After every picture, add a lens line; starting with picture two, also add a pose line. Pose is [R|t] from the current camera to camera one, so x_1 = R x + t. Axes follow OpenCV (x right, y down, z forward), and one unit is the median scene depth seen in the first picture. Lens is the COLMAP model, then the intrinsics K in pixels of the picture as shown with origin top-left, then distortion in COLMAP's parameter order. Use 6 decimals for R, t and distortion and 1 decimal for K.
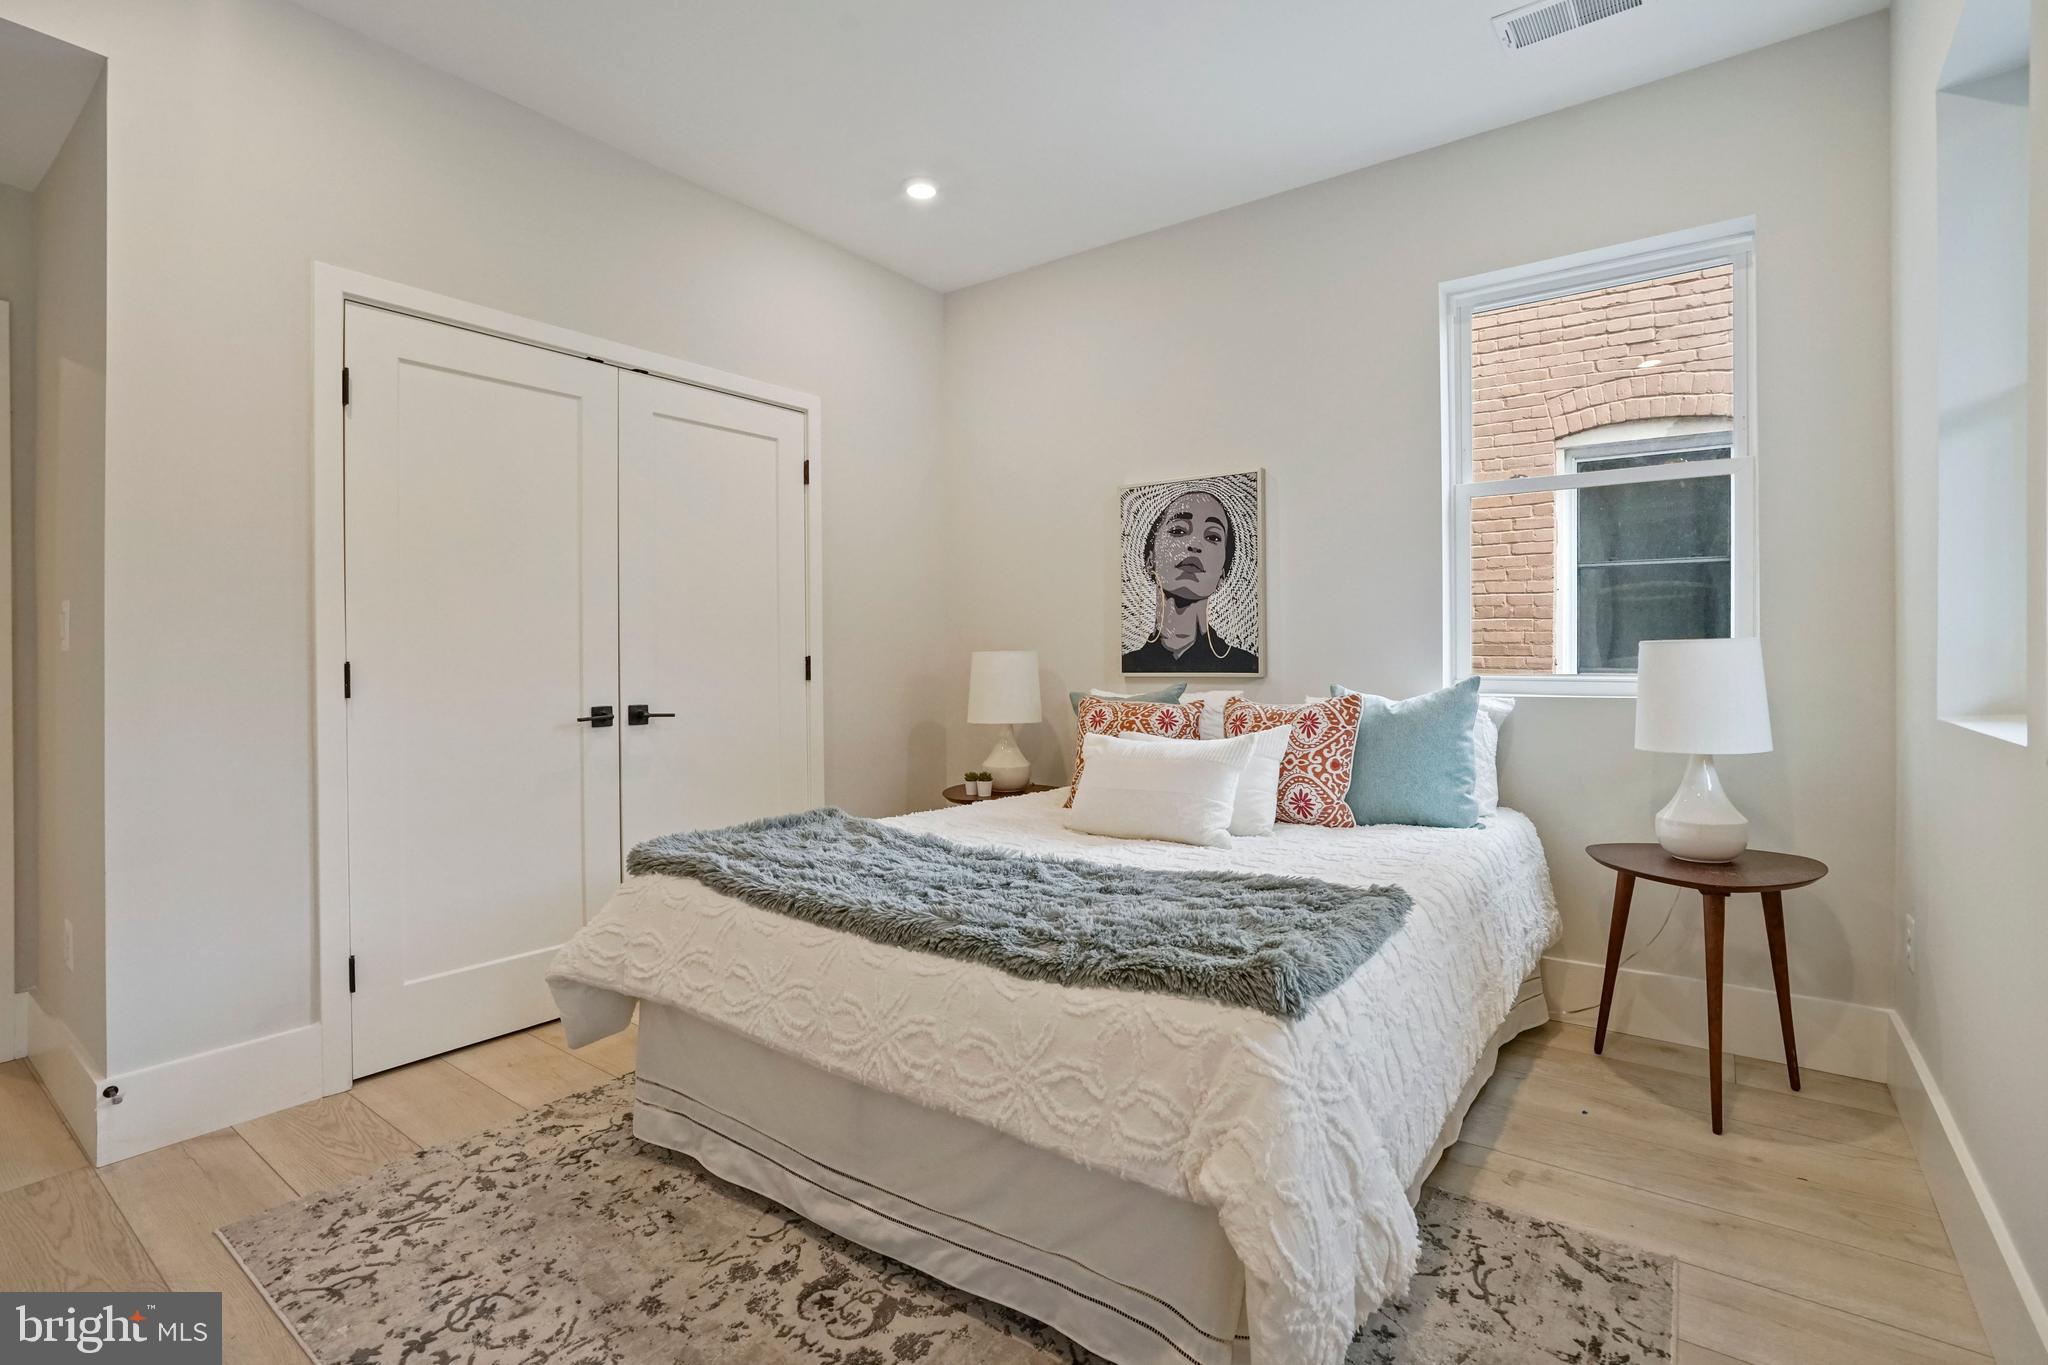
lens RADIAL K [[948.1, 0, 1024.0], [0, 948.1, 682.5], [0, 0, 1]] dist [-0.035847, 0.000531]
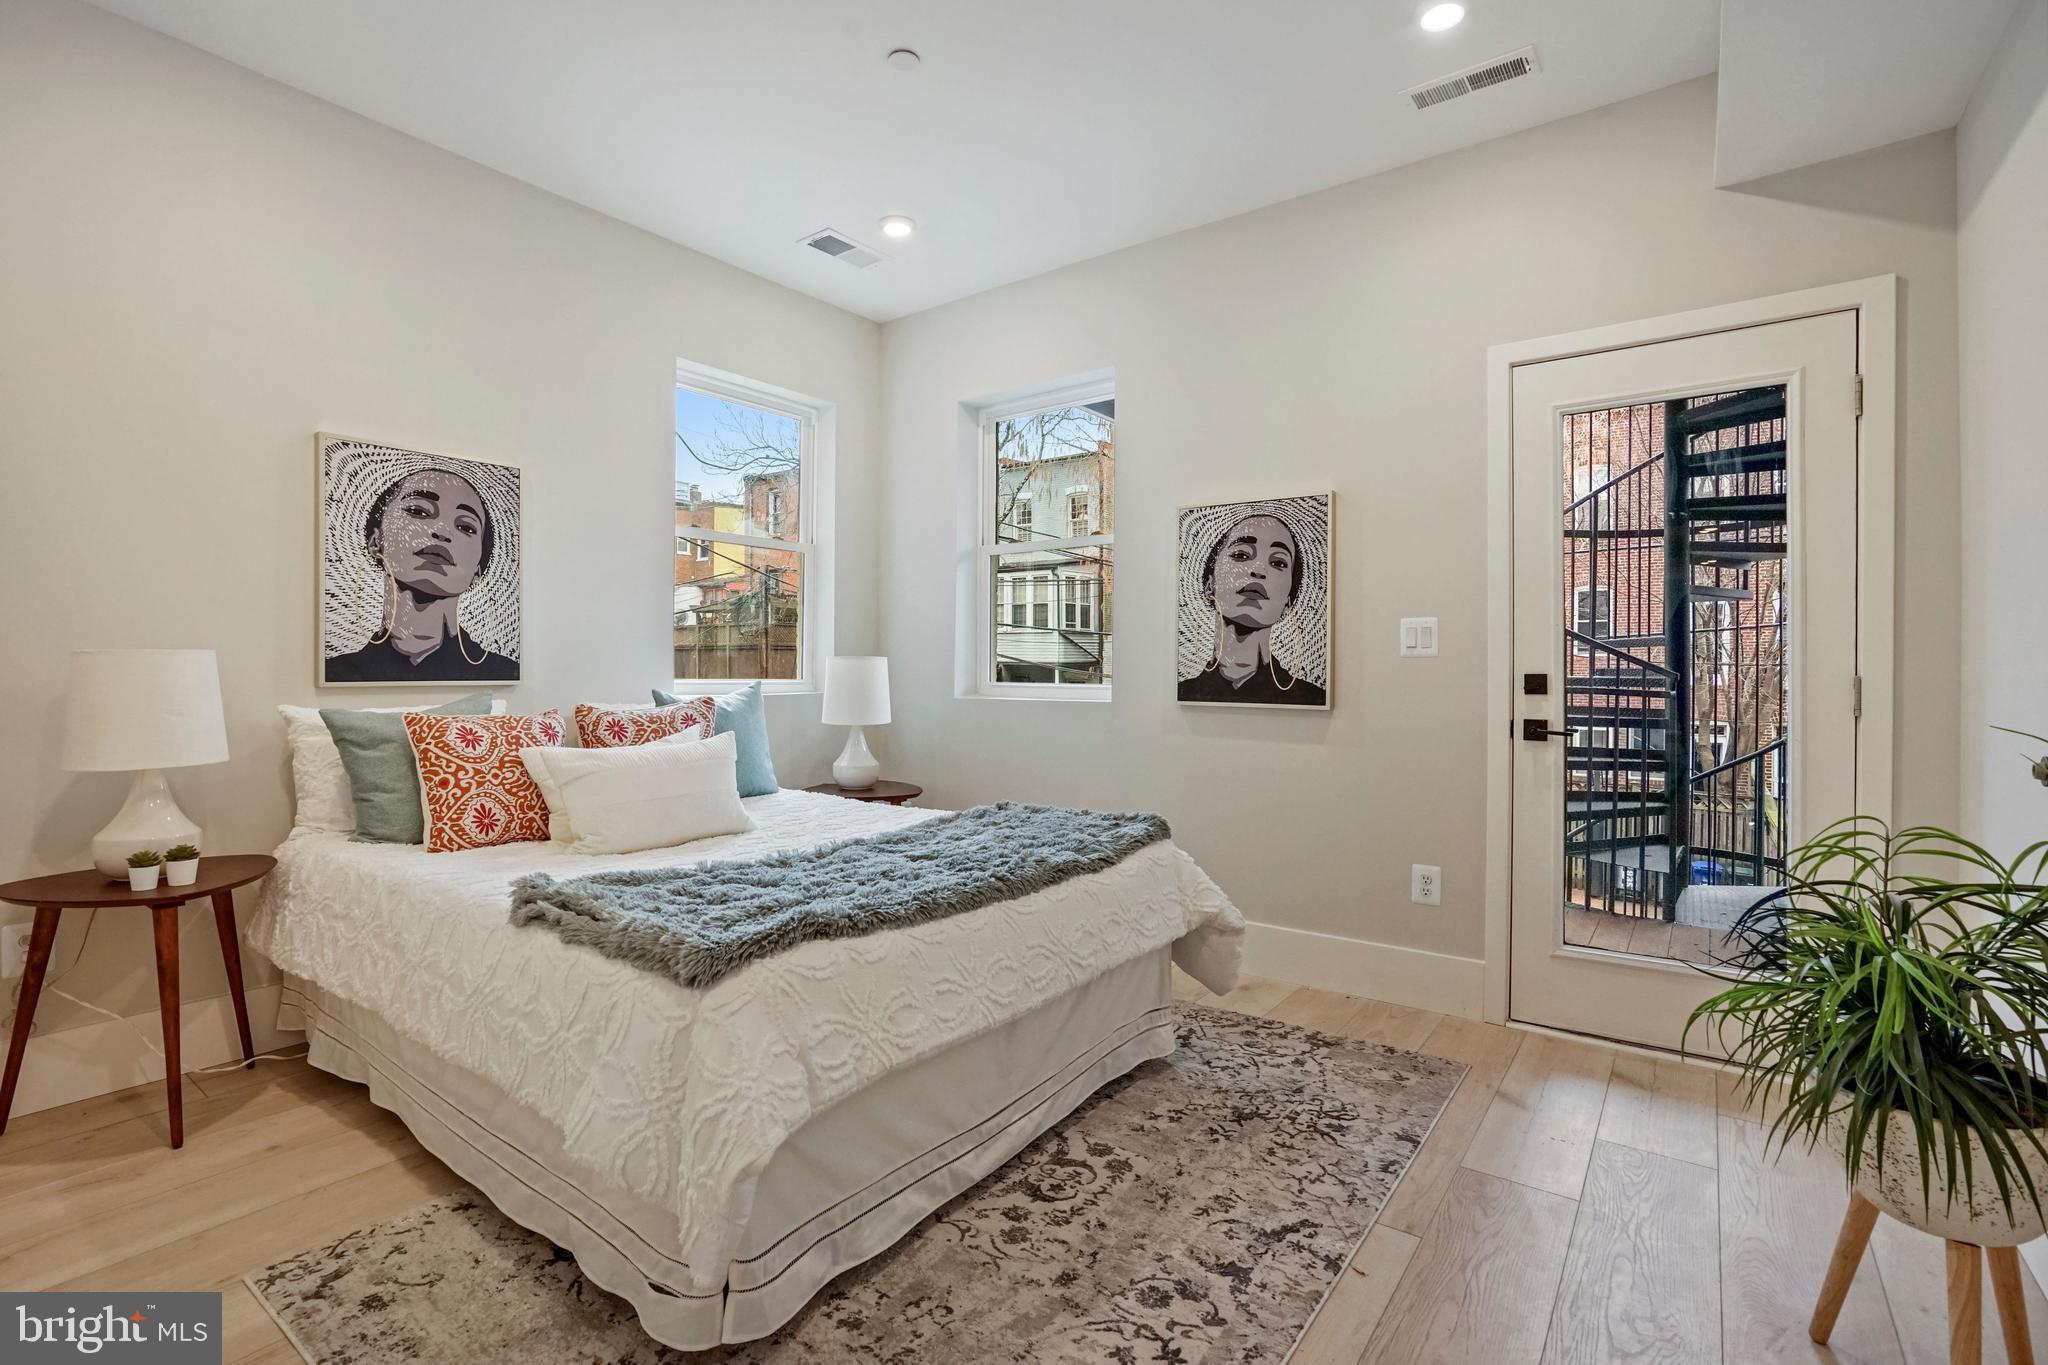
lens RADIAL K [[948.1, 0, 1024.0], [0, 948.1, 682.5], [0, 0, 1]] dist [-0.035847, 0.000531]
pose [[-0.003920, -0.012481, 0.999914, -0.741421], [0.016258, 0.999789, 0.012543, -0.012286], [-0.999860, 0.016306, -0.003716, 0.528470]]
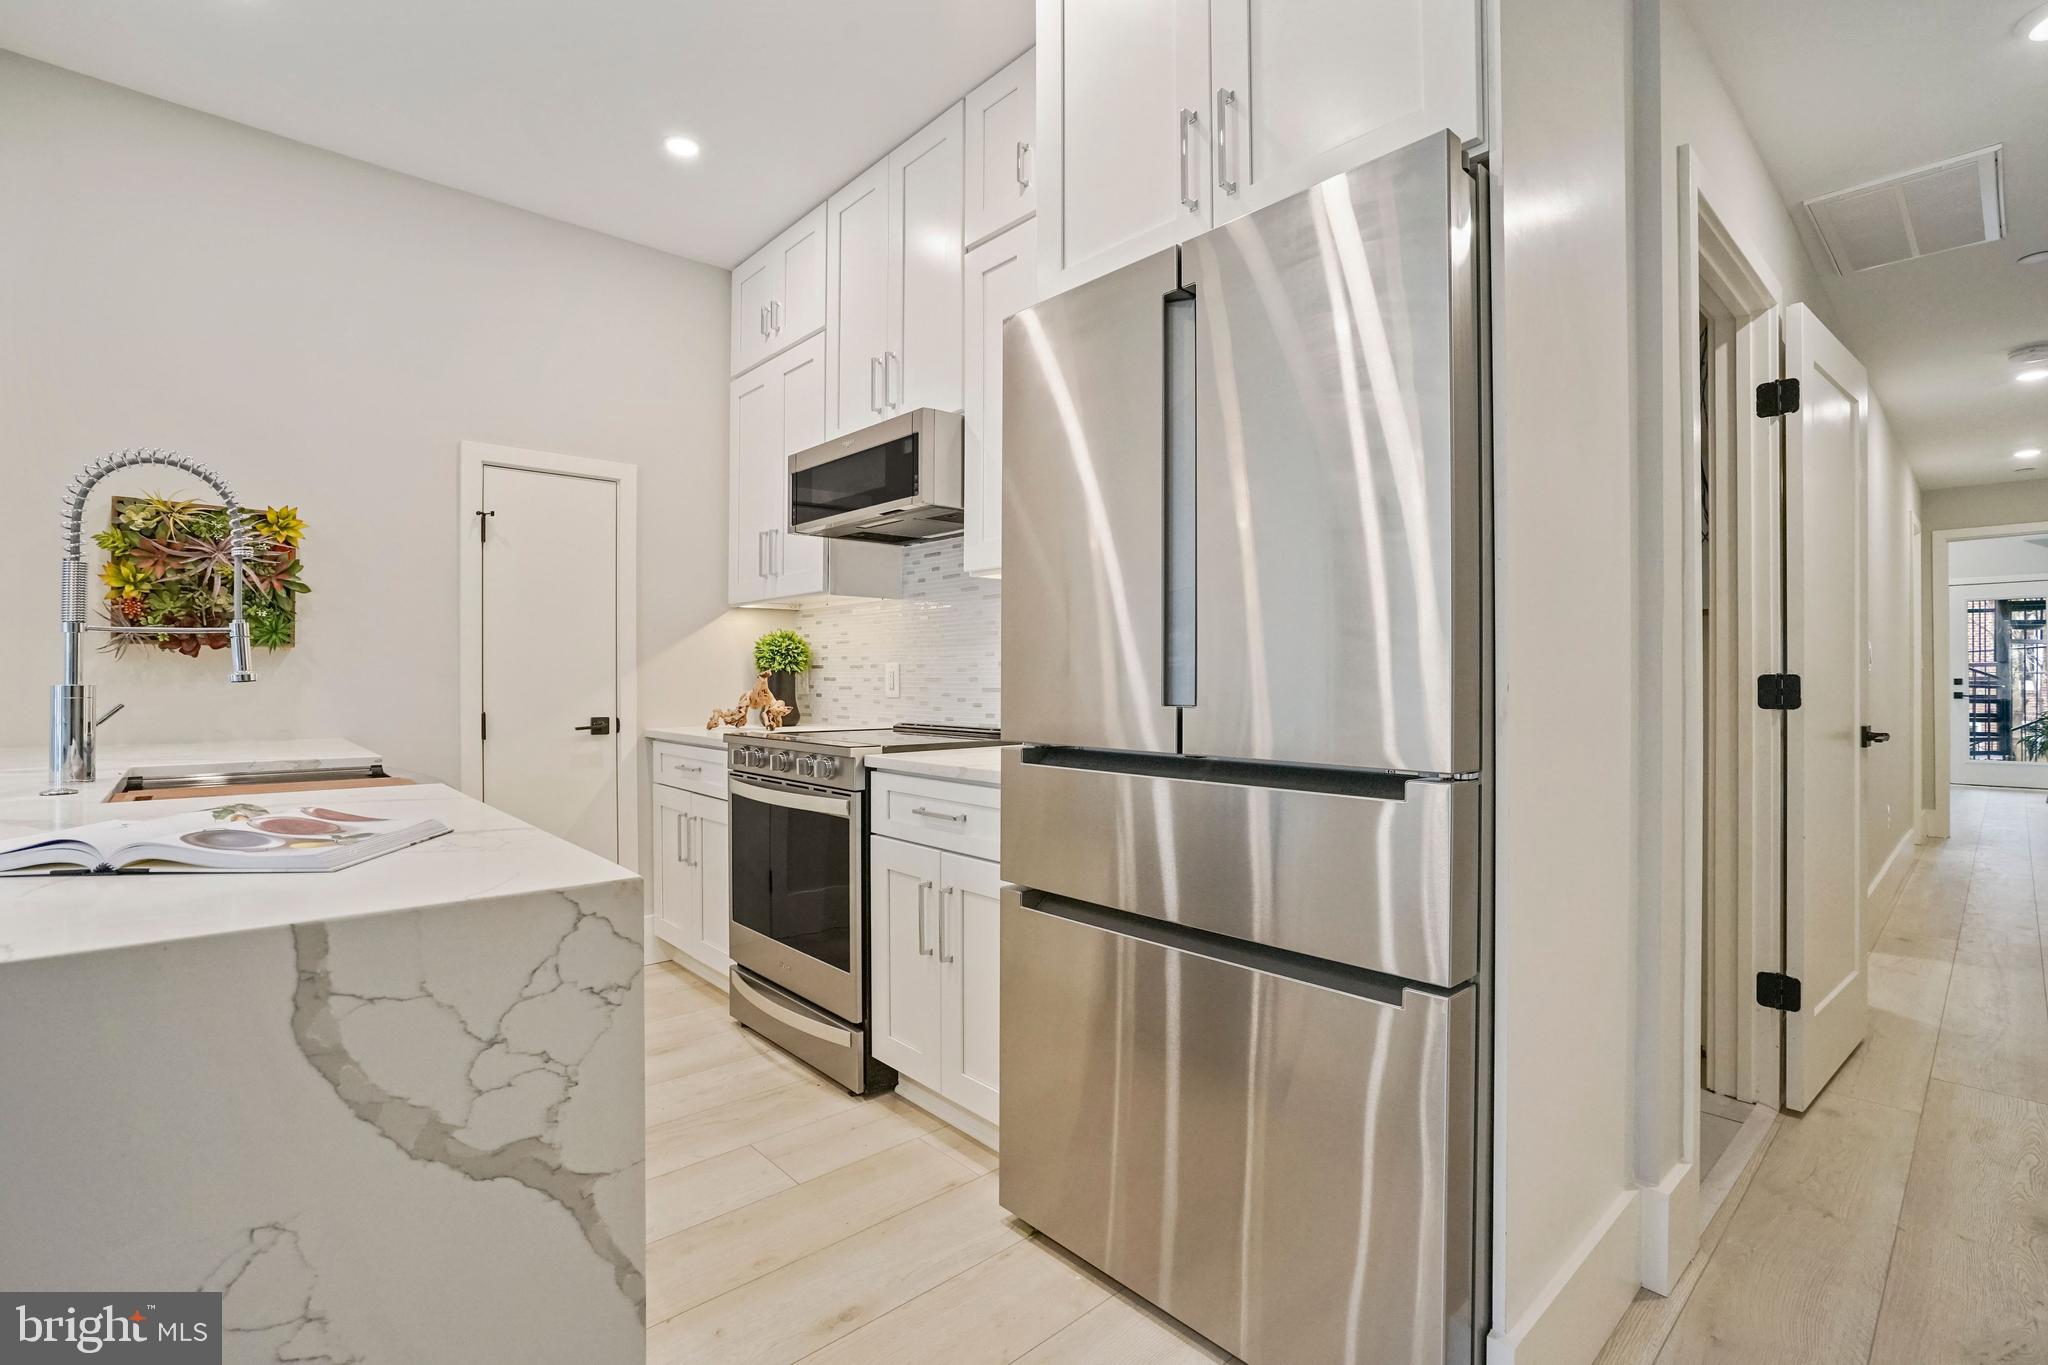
lens RADIAL K [[929.0, 0, 1024.0], [0, 929.0, 682.5], [0, 0, 1]] dist [-0.000596, -0.000109]
pose [[0.179914, 0.000252, 0.983682, -2.217524], [0.020004, 0.999792, -0.003915, -0.026631], [-0.983479, 0.020382, 0.179872, 1.629822]]
